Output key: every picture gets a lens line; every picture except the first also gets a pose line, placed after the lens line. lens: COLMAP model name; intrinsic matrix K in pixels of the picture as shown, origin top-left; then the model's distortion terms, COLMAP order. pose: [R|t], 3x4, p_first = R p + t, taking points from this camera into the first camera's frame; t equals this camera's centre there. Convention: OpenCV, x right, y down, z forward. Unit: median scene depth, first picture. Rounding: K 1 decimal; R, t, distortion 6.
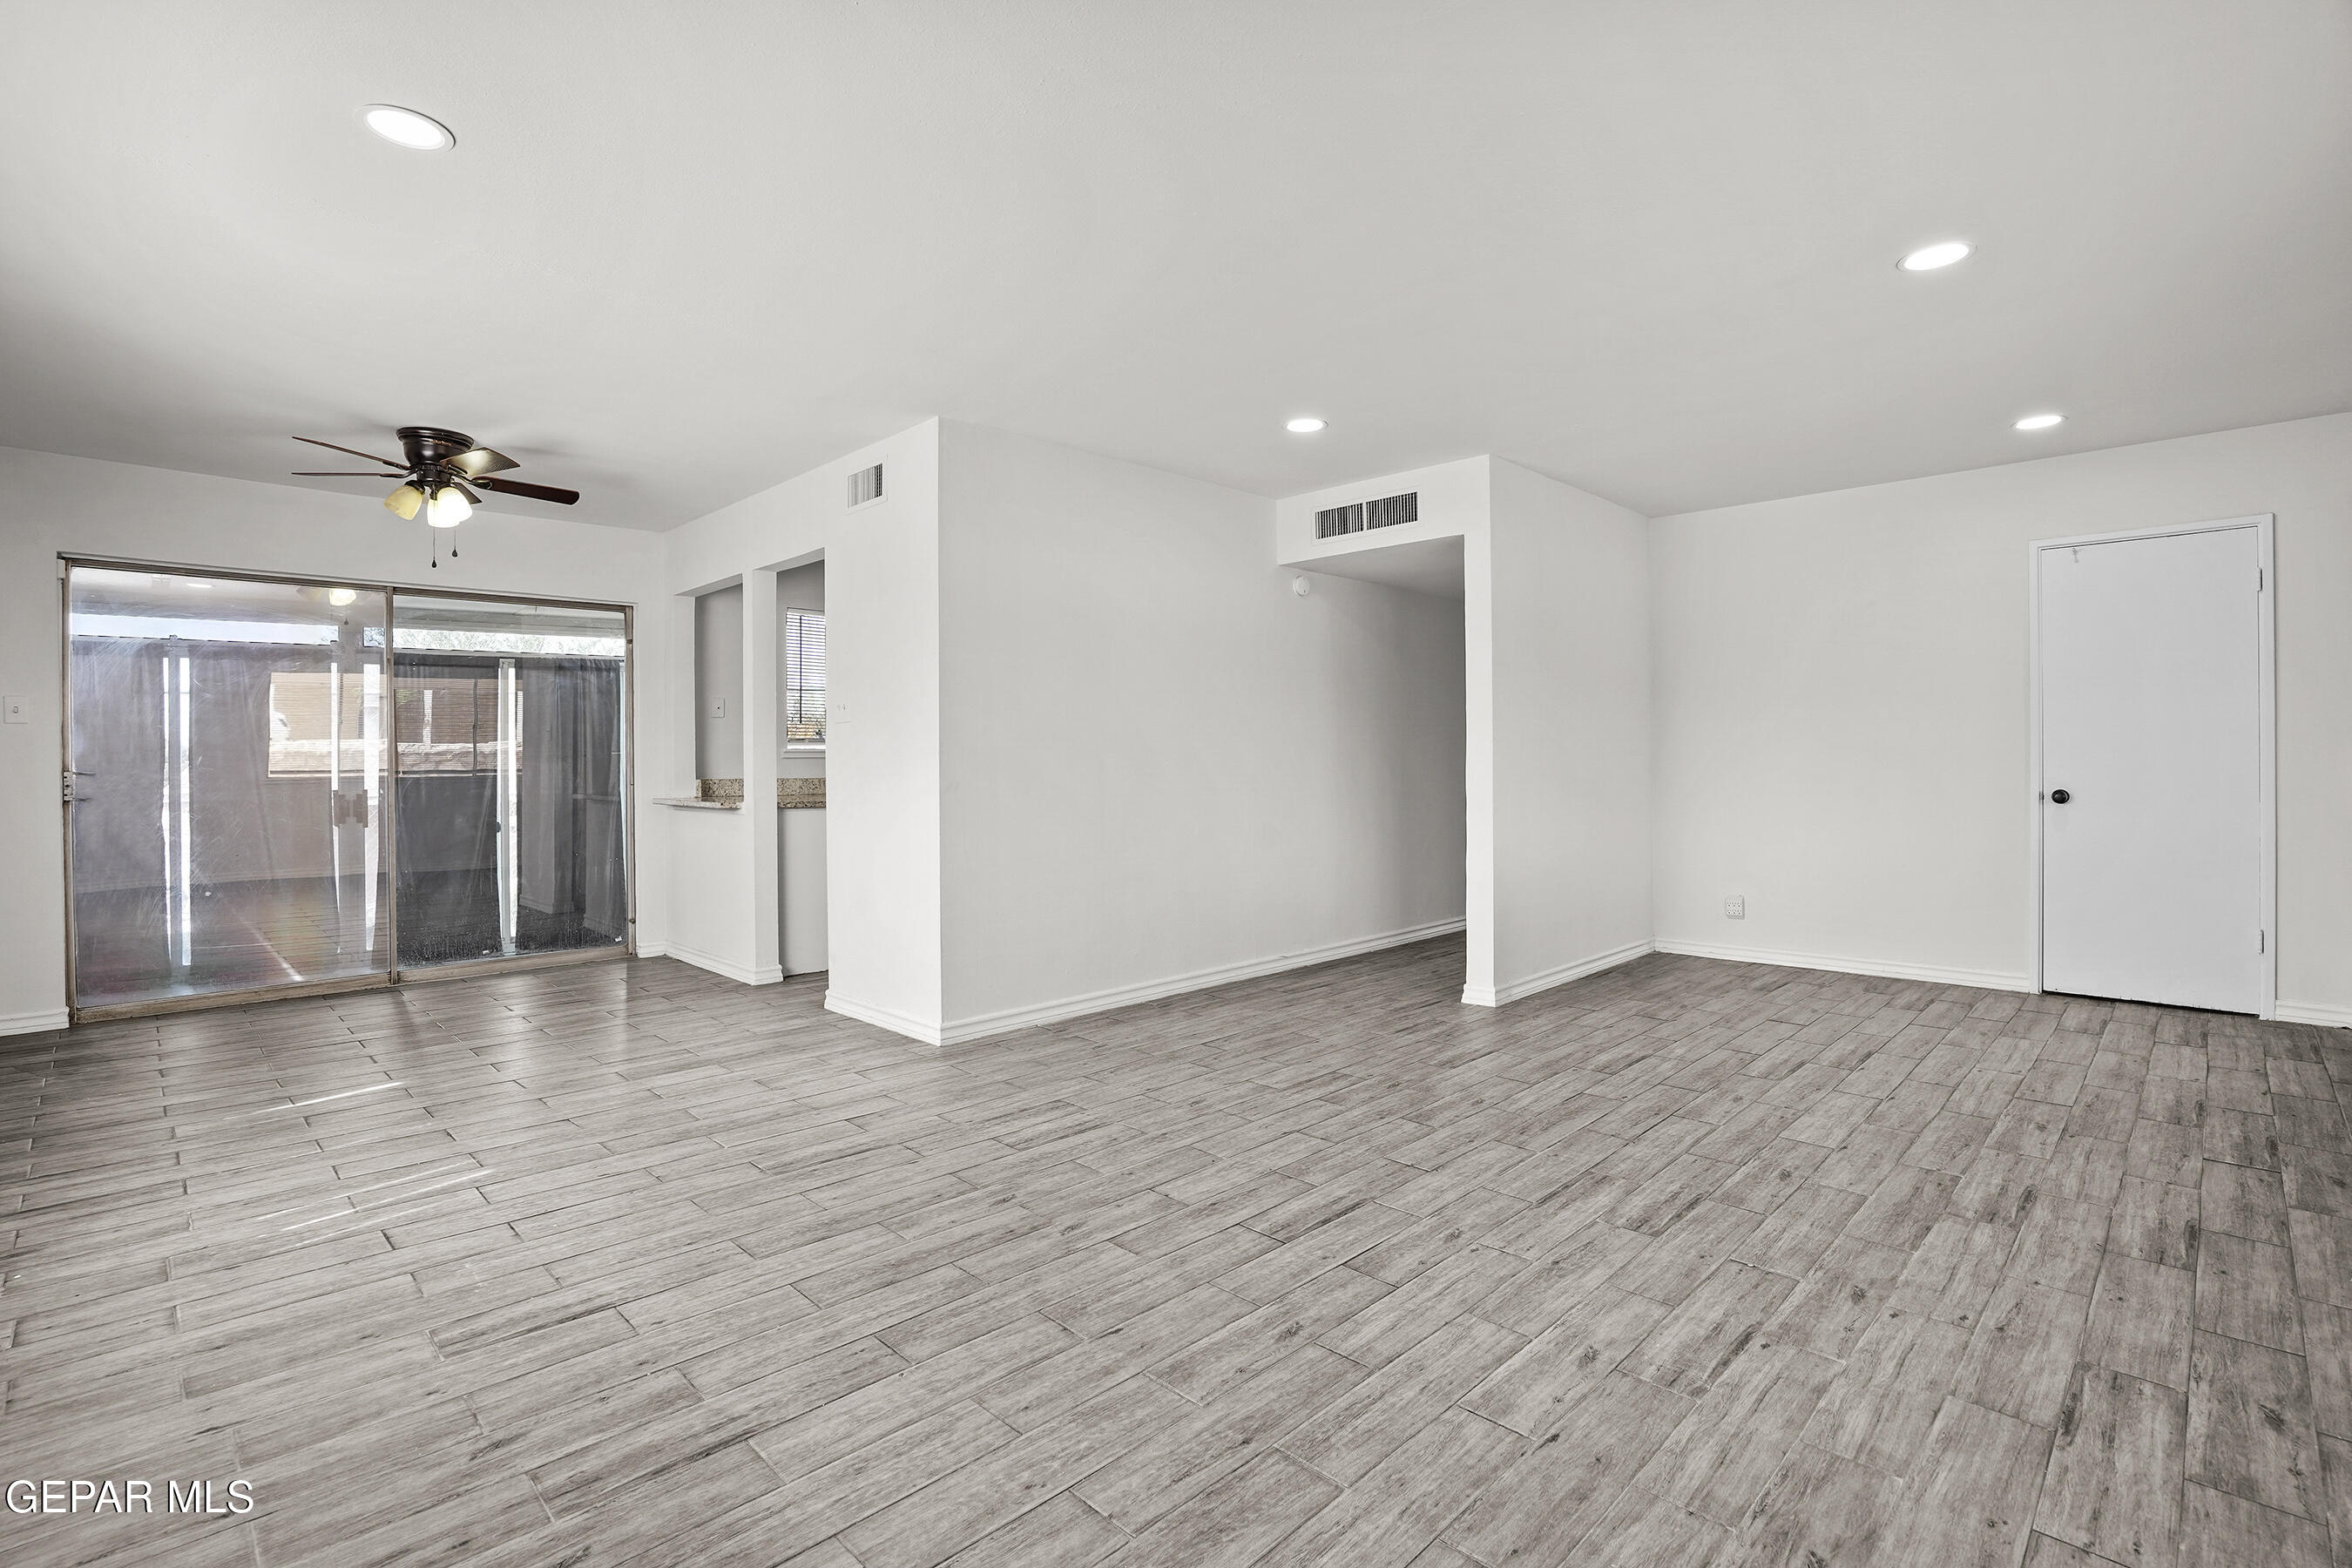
lens RADIAL K [[1067.1, 0, 1163.4], [0, 1067.1, 780.5], [0, 0, 1]] dist [-0.039381, 0.010673]
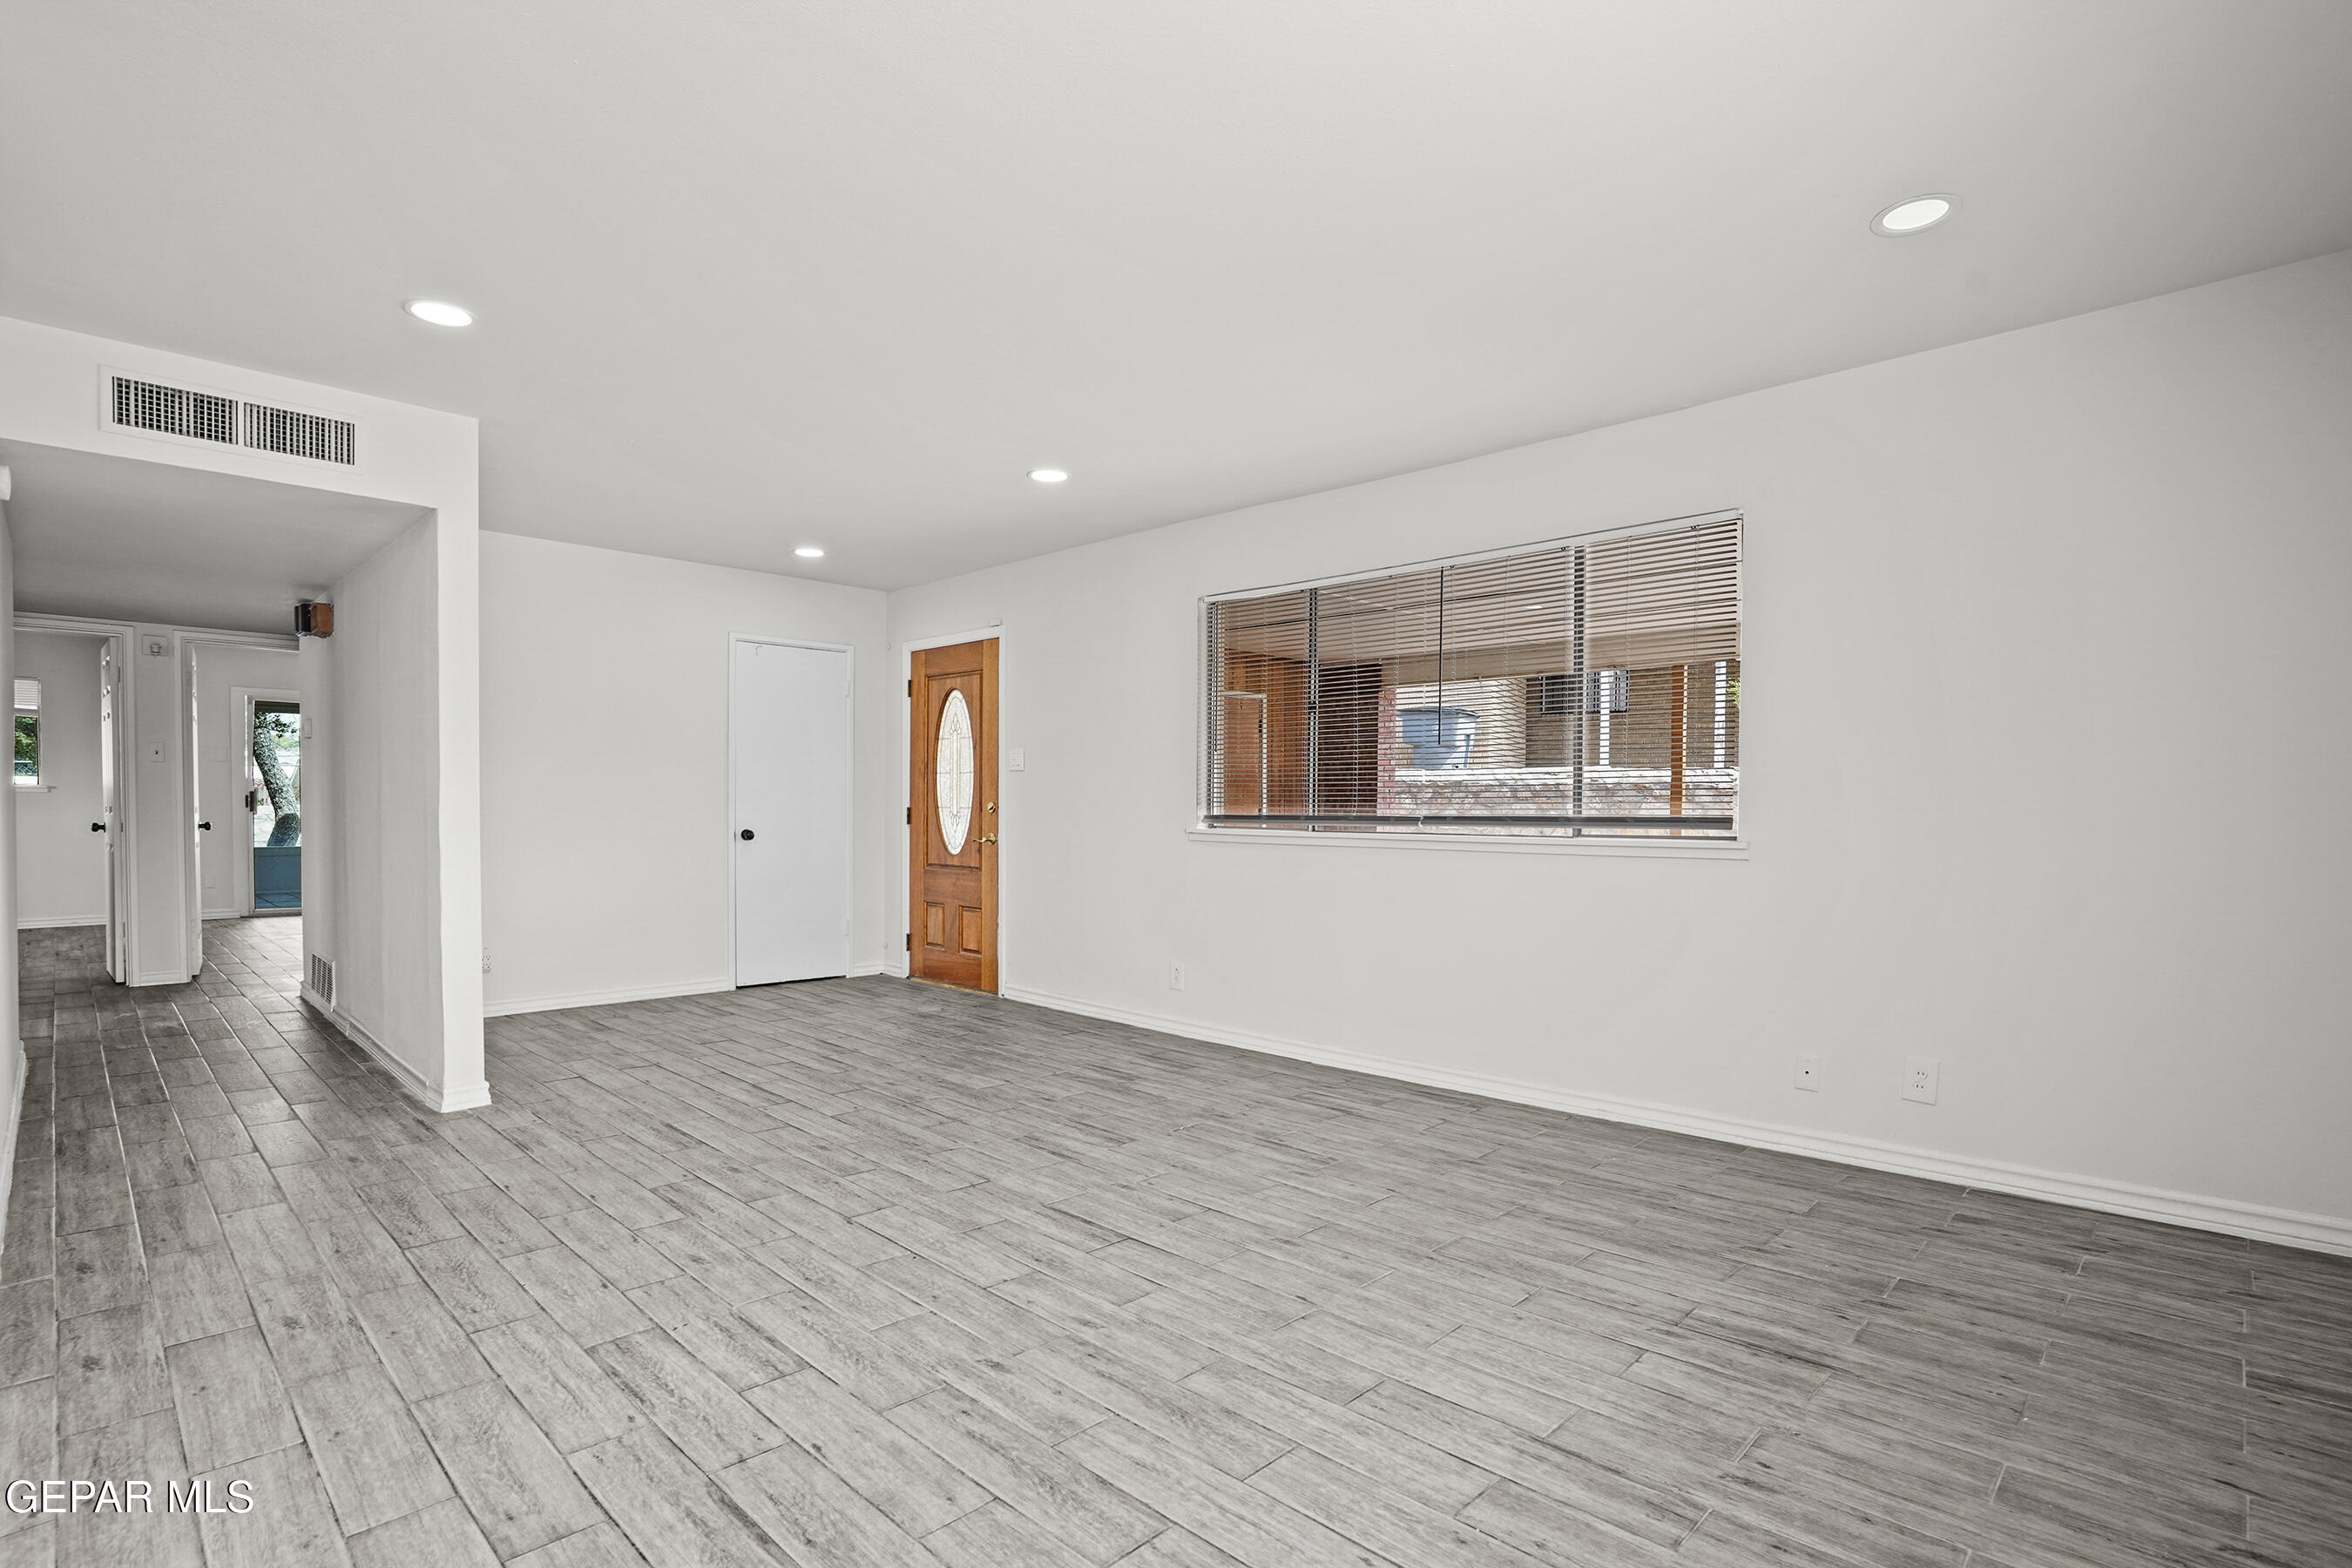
lens RADIAL K [[1125.9, 0, 1154.7], [0, 1125.9, 780.8], [0, 0, 1]] dist [-0.028188, 0.000478]
pose [[0.002177, 0.033648, 0.999431, -0.778747], [0.004036, 0.999425, -0.033657, -0.004695], [-0.999989, 0.004107, 0.002040, 0.695100]]
